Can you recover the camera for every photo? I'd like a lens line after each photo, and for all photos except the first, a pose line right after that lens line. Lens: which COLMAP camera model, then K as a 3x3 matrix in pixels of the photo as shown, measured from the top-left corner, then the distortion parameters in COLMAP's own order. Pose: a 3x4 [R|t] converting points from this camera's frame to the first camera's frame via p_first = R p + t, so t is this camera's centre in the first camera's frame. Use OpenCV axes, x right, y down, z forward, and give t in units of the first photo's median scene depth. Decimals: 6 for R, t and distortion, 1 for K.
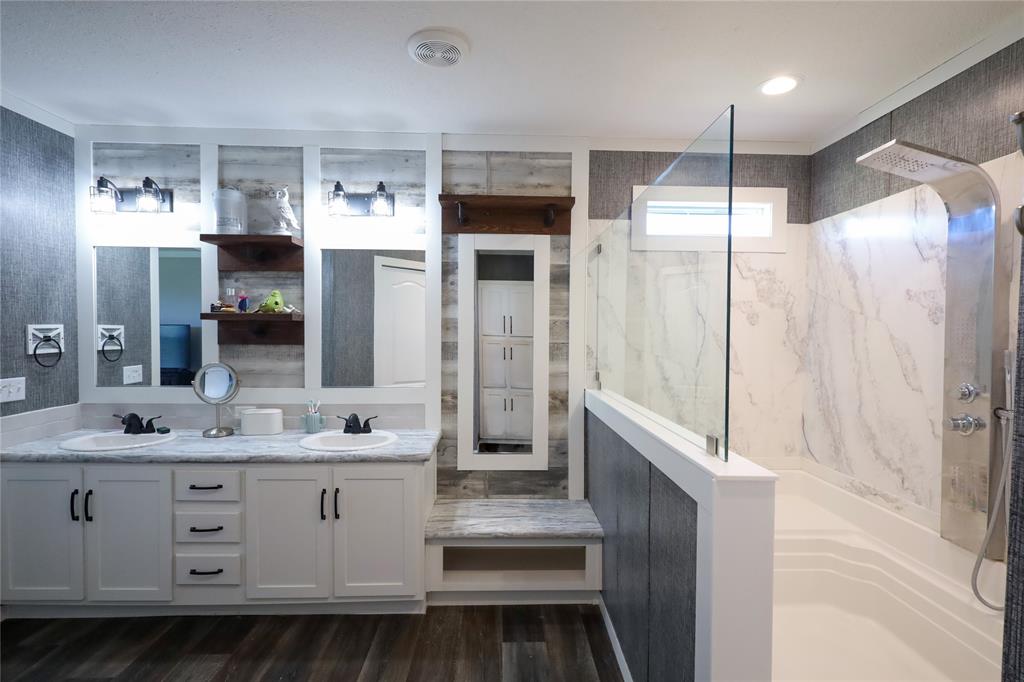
lens RADIAL K [[474.6, 0, 509.7], [0, 474.6, 340.4], [0, 0, 1]] dist [0.005165, 0.000495]
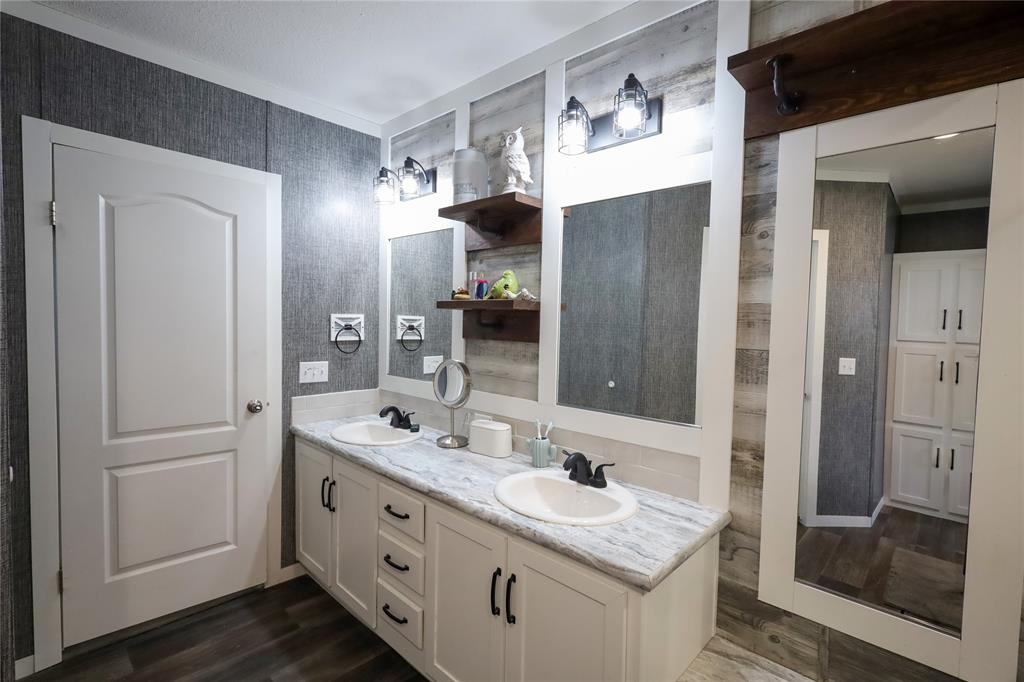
lens RADIAL K [[474.6, 0, 513.0], [0, 474.6, 341.0], [0, 0, 1]] dist [0.005165, 0.000495]
pose [[0.712481, 0.040153, -0.700542, 0.051662], [-0.036291, 0.999134, 0.020358, -0.007146], [0.700752, 0.010919, 0.713321, 0.451423]]
